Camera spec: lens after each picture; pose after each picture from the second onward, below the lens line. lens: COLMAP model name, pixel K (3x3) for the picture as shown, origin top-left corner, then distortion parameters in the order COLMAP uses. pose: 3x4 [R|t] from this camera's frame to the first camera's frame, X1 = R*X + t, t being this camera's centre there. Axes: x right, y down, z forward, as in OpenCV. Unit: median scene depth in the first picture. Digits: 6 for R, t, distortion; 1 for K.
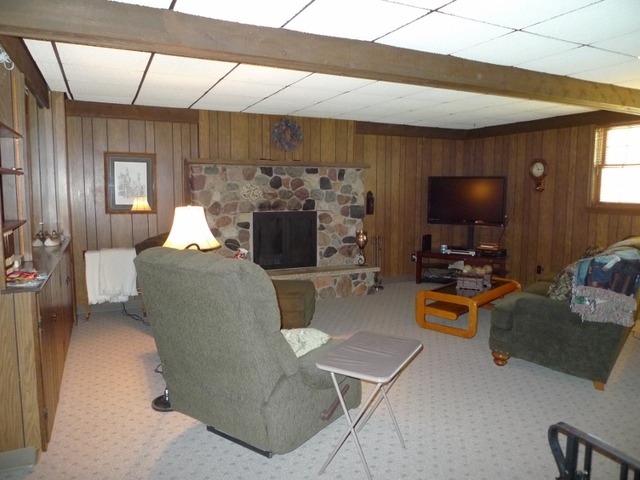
lens RADIAL K [[452.6, 0, 318.2], [0, 452.6, 240.2], [0, 0, 1]] dist [-0.022203, -0.005569]
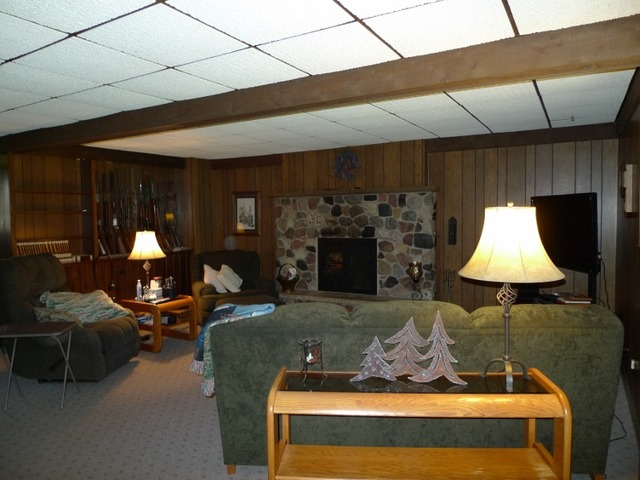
lens RADIAL K [[452.6, 0, 320.6], [0, 452.6, 237.1], [0, 0, 1]] dist [-0.022203, -0.005569]
pose [[0.584603, 0.026564, -0.810884, 0.726212], [-0.077021, 0.996767, -0.022874, -0.036168], [0.807655, 0.075827, 0.584759, 0.336389]]
